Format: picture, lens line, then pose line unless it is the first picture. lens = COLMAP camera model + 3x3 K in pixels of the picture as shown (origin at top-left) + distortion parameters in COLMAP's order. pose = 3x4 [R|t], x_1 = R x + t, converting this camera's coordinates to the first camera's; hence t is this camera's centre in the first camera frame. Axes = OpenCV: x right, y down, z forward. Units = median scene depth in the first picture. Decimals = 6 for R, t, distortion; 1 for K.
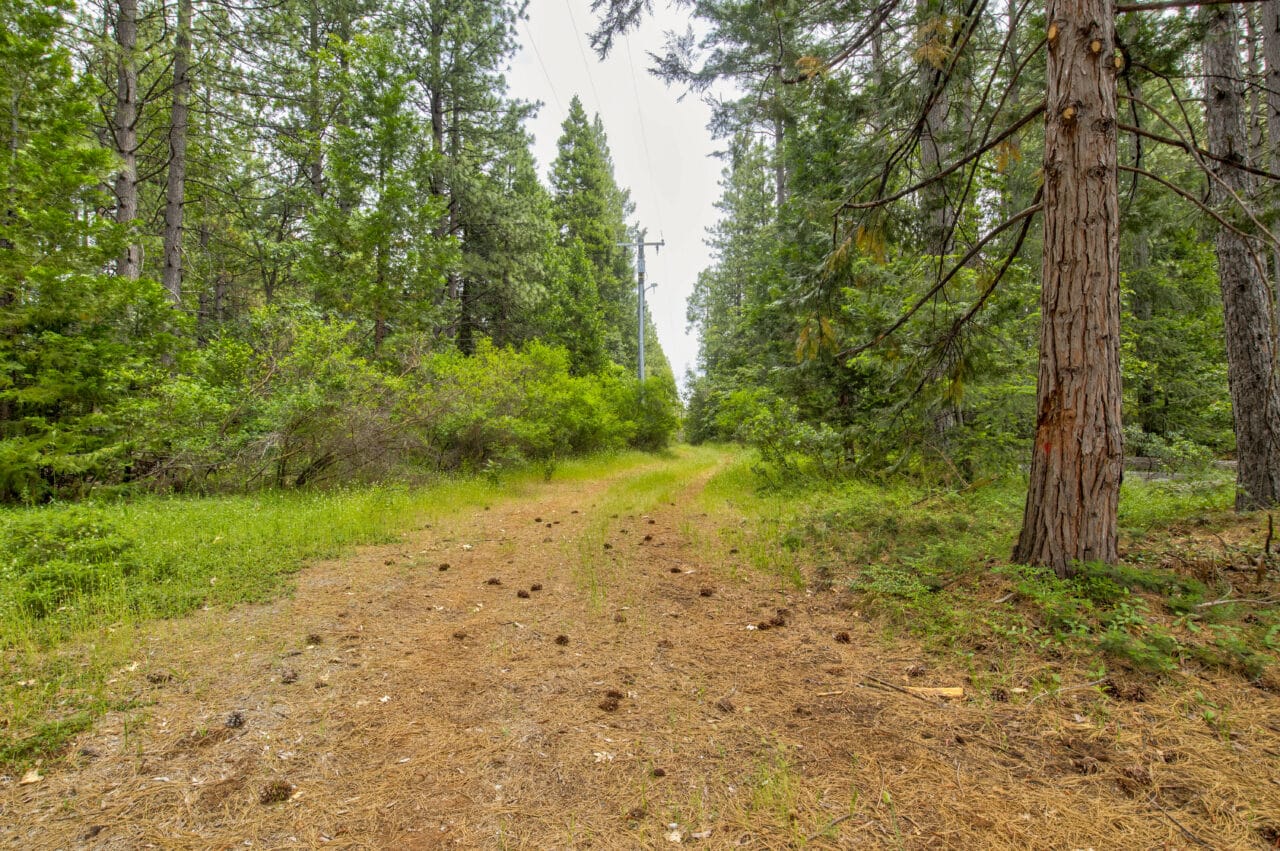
lens RADIAL K [[657.2, 0, 639.6], [0, 657.2, 429.3], [0, 0, 1]] dist [-0.003010, -0.000504]
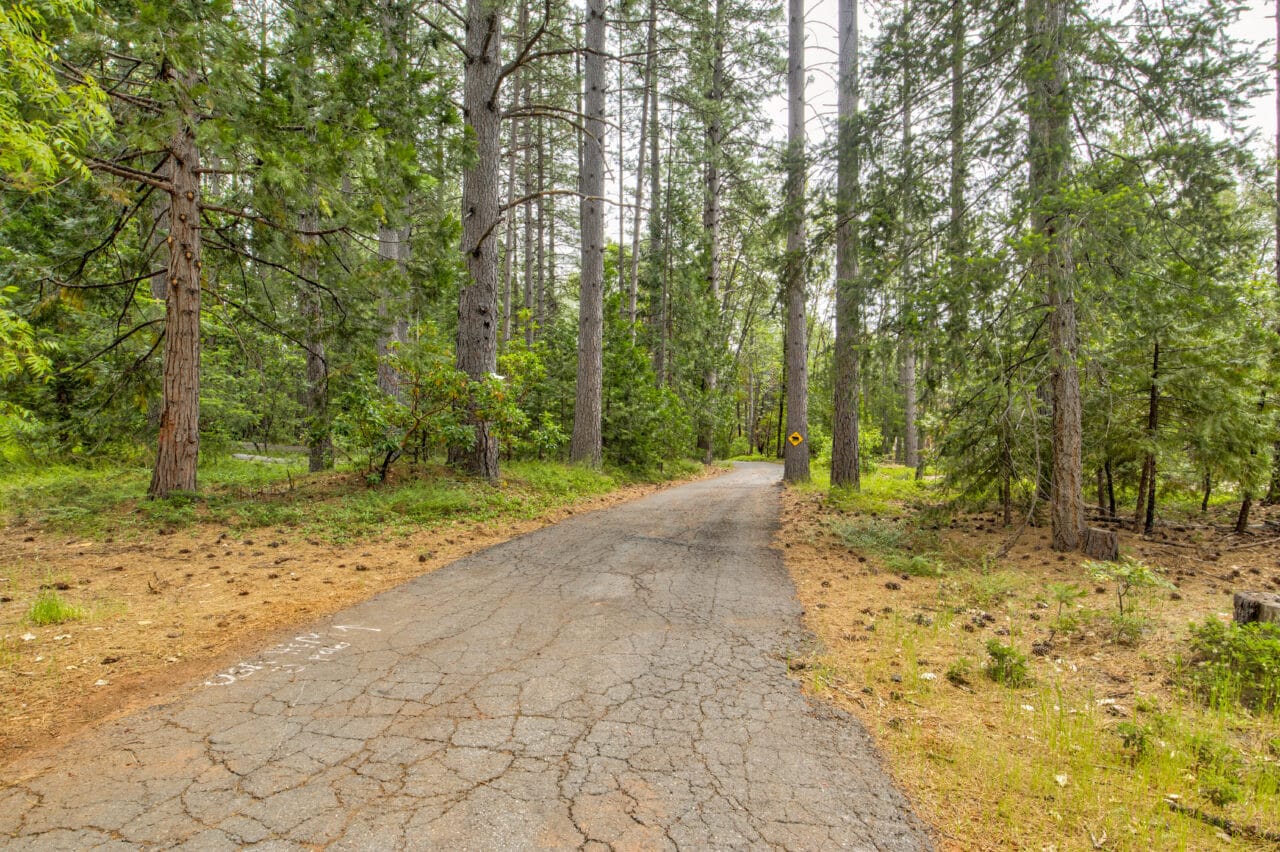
lens RADIAL K [[657.2, 0, 639.1], [0, 657.2, 429.1], [0, 0, 1]] dist [-0.003010, -0.000504]
pose [[0.541012, 0.013344, 0.840909, -0.317181], [-0.022251, 0.999751, -0.001549, -0.032410], [-0.840720, -0.017873, 0.541175, -1.426844]]
